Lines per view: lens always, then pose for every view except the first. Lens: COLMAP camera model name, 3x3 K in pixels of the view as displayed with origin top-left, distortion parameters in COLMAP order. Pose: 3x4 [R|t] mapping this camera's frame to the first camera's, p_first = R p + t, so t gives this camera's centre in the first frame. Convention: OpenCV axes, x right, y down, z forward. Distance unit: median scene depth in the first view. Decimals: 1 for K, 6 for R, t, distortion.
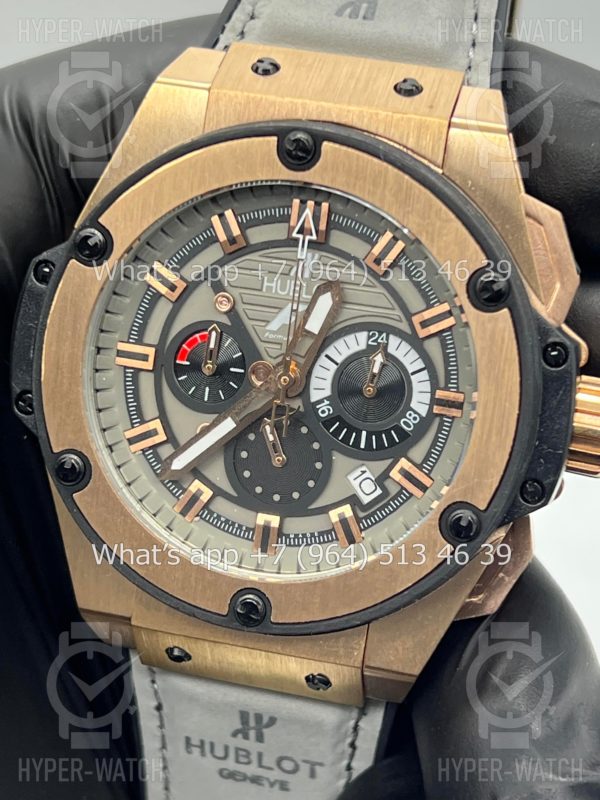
lens RADIAL K [[1816.7, 0, 298.5], [0, 1816.7, 400.8], [0, 0, 1]] dist [0.270106, 0.000000]
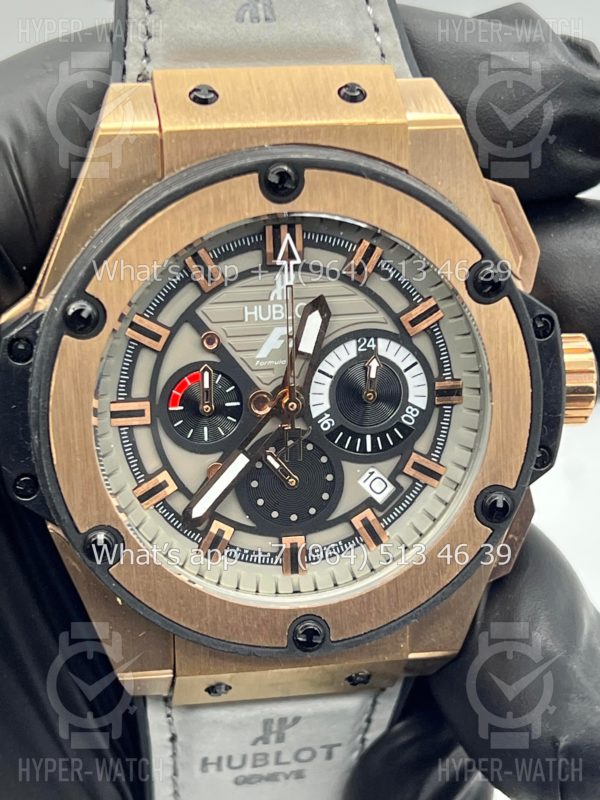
lens RADIAL K [[1816.7, 0, 301.5], [0, 1816.7, 397.4], [0, 0, 1]] dist [0.270106, 0.000000]
pose [[0.920068, -0.229513, 0.317488, -0.314966], [0.191100, 0.970394, 0.147702, -0.160456], [-0.341988, -0.075224, 0.936689, 0.064543]]
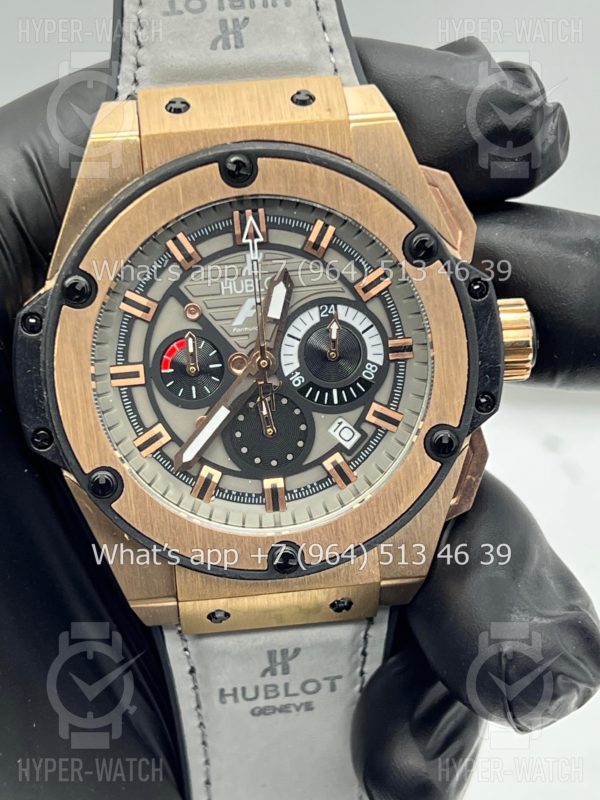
lens RADIAL K [[1816.7, 0, 302.3], [0, 1816.7, 400.7], [0, 0, 1]] dist [0.270106, 0.000000]
pose [[0.940766, -0.246218, 0.233100, -0.260788], [0.242658, 0.969100, 0.044297, -0.033639], [-0.236804, 0.014890, 0.971443, -0.143698]]
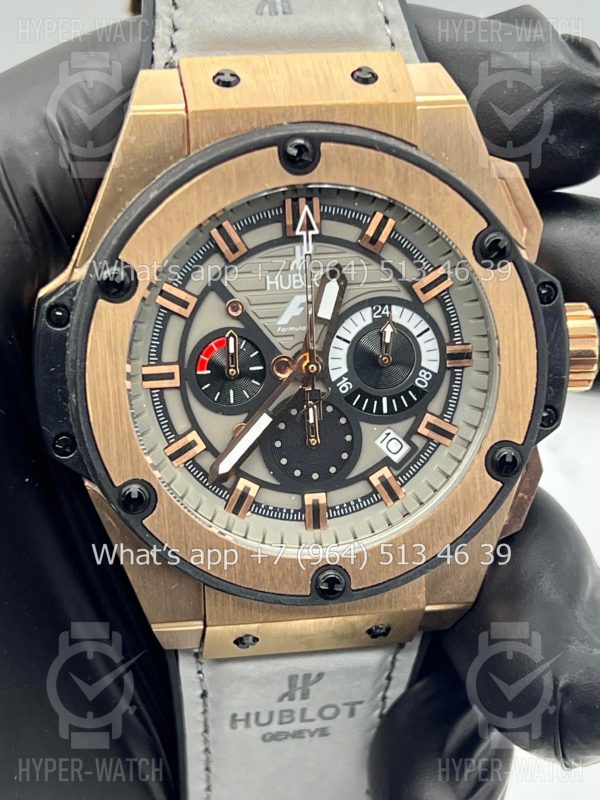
lens RADIAL K [[1816.7, 0, 302.9], [0, 1816.7, 389.6], [0, 0, 1]] dist [0.270106, 0.000000]
pose [[0.920409, -0.226924, 0.318360, -0.350455], [0.204809, 0.973496, 0.101776, -0.107416], [-0.333017, -0.028472, 0.942491, -0.000829]]
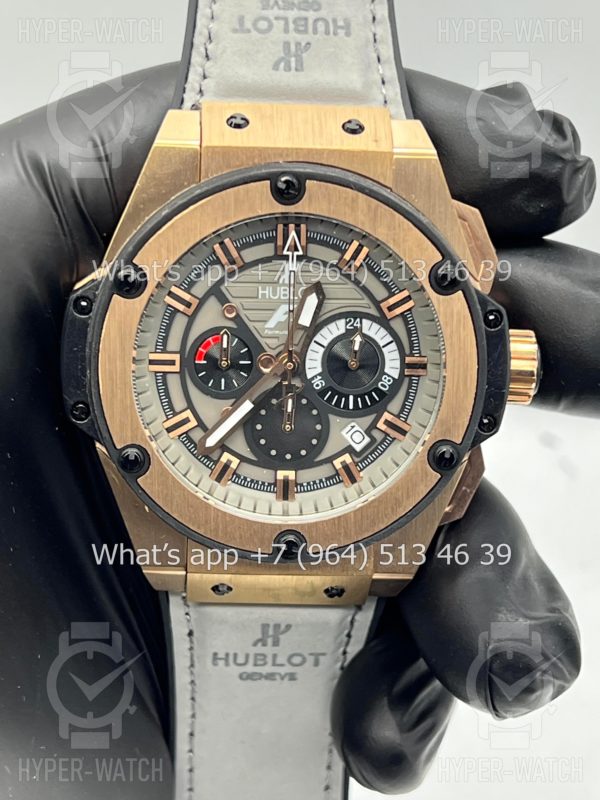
lens RADIAL K [[1816.7, 0, 298.2], [0, 1816.7, 395.0], [0, 0, 1]] dist [0.270106, 0.000000]
pose [[0.961565, -0.146652, 0.232133, -0.298447], [0.131719, 0.988161, 0.078659, -0.089912], [-0.240921, -0.045059, 0.969498, -0.238931]]
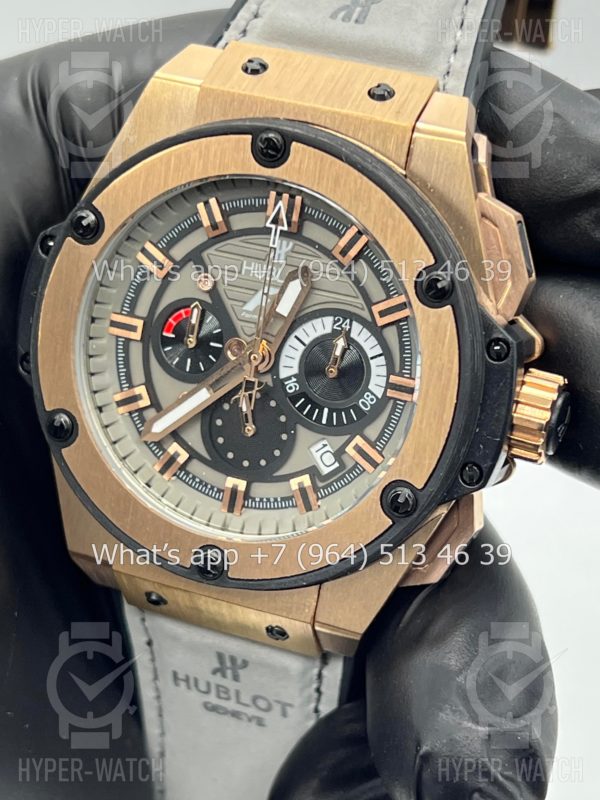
lens RADIAL K [[1816.7, 0, 293.8], [0, 1816.7, 399.4], [0, 0, 1]] dist [0.270106, 0.000000]
pose [[0.990444, 0.059272, -0.124532, 0.151679], [-0.053355, 0.997307, 0.050324, -0.042046], [0.127179, -0.043199, 0.990939, -0.077248]]
